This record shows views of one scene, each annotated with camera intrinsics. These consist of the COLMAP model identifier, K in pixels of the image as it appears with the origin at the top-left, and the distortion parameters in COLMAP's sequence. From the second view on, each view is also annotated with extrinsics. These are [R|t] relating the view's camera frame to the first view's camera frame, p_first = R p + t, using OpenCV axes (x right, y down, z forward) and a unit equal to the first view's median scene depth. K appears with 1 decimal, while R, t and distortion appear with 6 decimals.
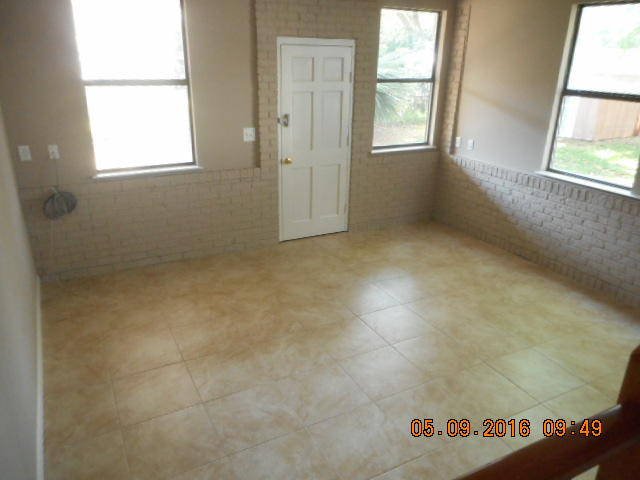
lens RADIAL K [[483.2, 0, 320.0], [0, 483.2, 240.0], [0, 0, 1]] dist [0.003221, 0.000678]
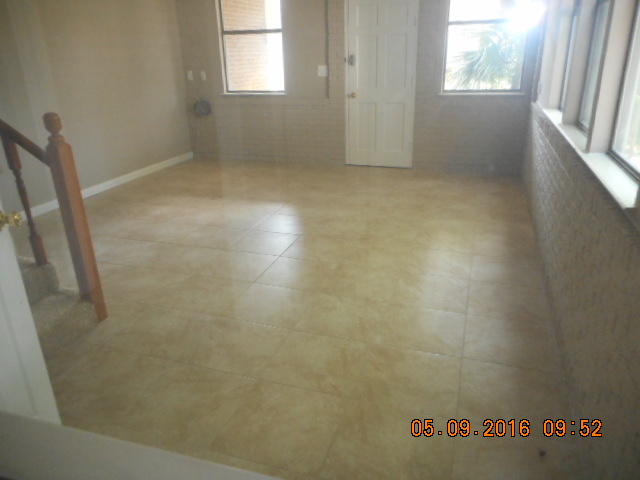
lens RADIAL K [[483.2, 0, 320.0], [0, 483.2, 240.0], [0, 0, 1]] dist [0.003221, 0.000678]
pose [[0.702307, 0.230525, -0.673516, 0.801917], [-0.221082, 0.969963, 0.101458, 0.087063], [0.676674, 0.077647, 0.732177, 0.087599]]
